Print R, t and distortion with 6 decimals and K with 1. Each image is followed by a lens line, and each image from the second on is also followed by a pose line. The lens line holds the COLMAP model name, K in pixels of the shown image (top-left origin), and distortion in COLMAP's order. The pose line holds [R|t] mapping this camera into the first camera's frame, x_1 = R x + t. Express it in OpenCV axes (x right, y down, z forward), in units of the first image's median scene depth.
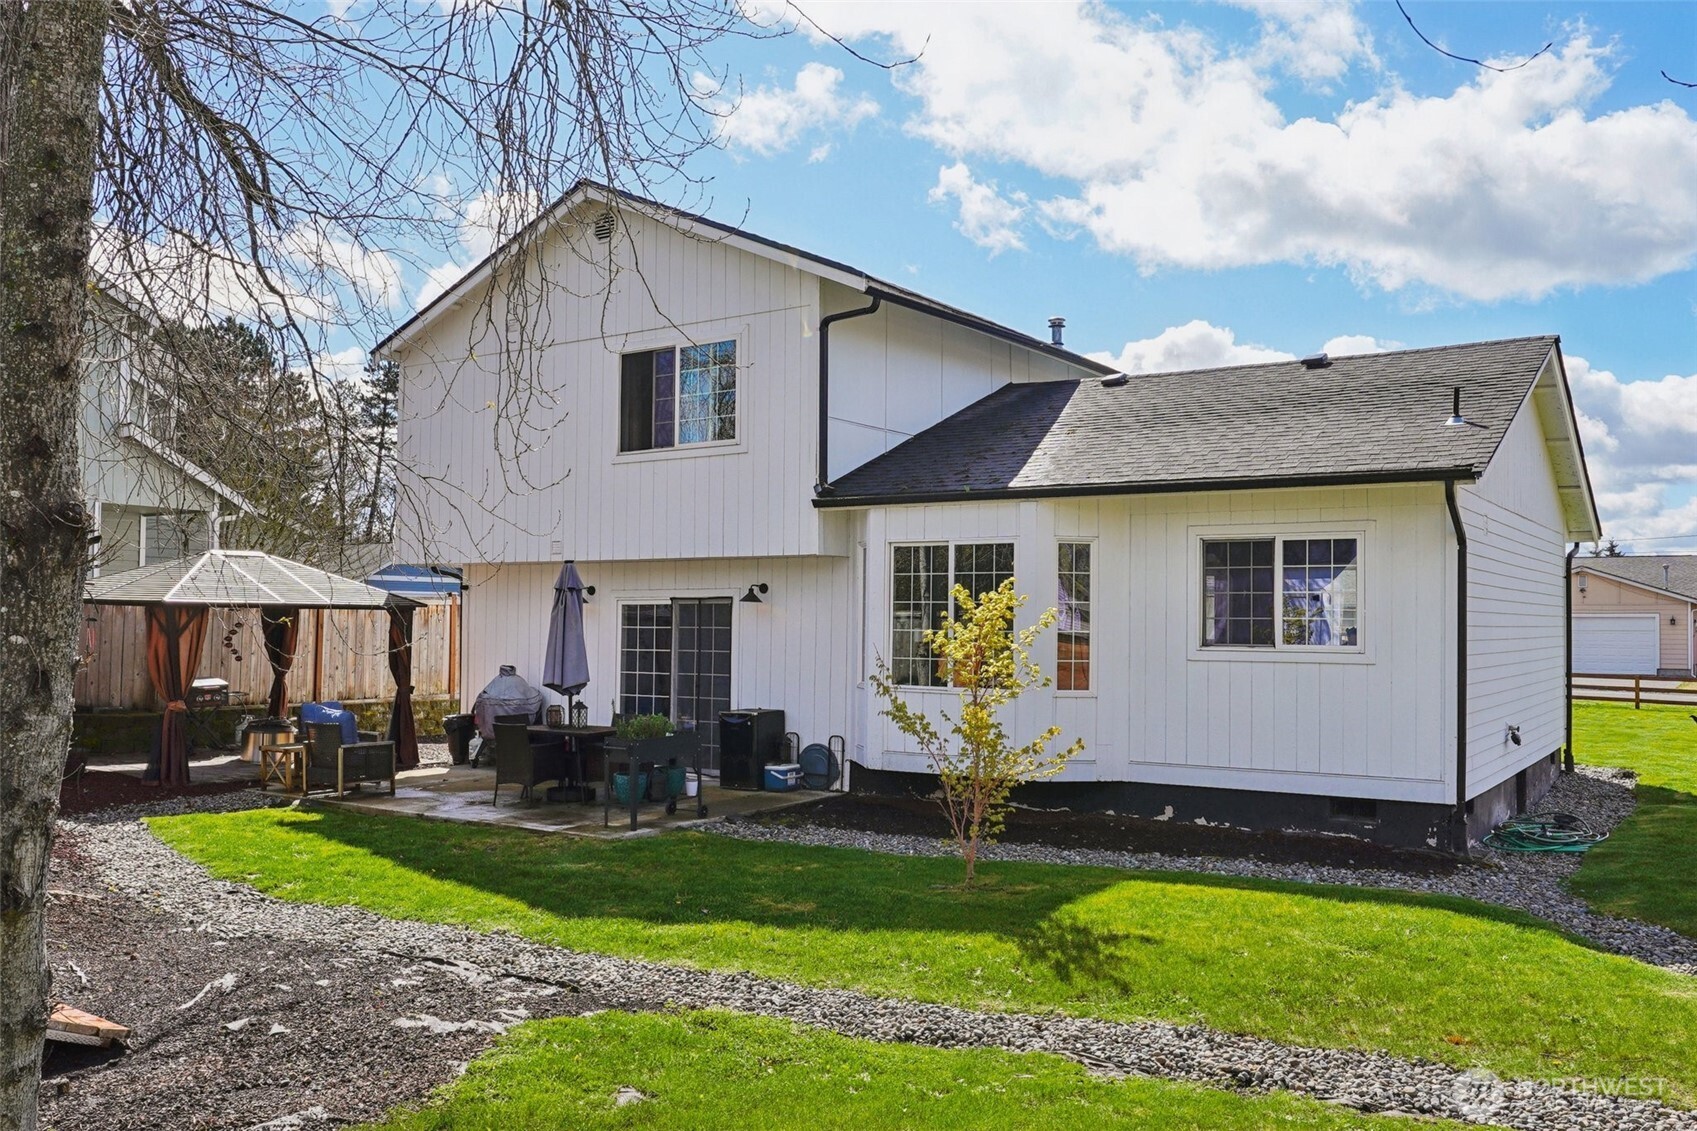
lens RADIAL K [[1424.3, 0, 847.0], [0, 1424.3, 568.1], [0, 0, 1]] dist [-0.008318, -0.000853]
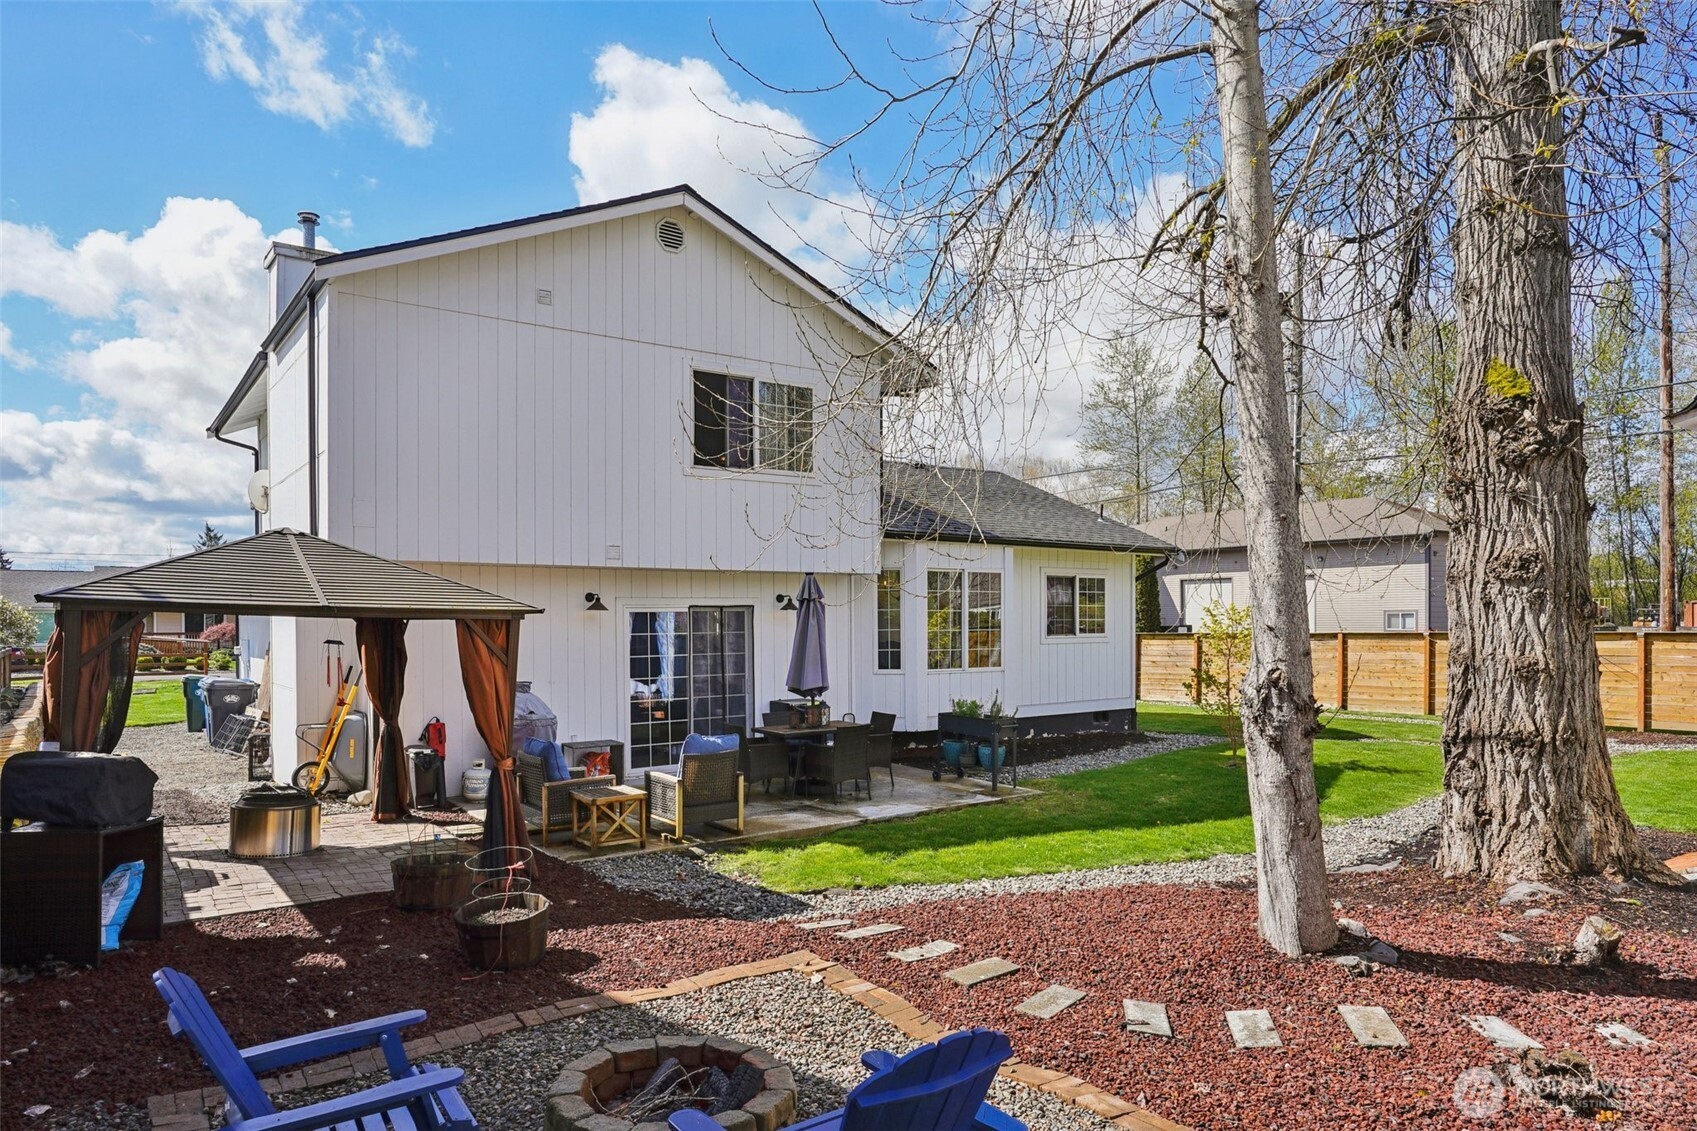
lens RADIAL K [[1069.5, 0, 802.5], [0, 1069.5, 613.8], [0, 0, 1]] dist [0.005428, 0.000250]
pose [[0.335178, -0.004248, 0.942145, -0.955703], [-0.026504, 0.999552, 0.013936, 0.015014], [-0.941782, -0.029641, 0.334915, 0.733940]]
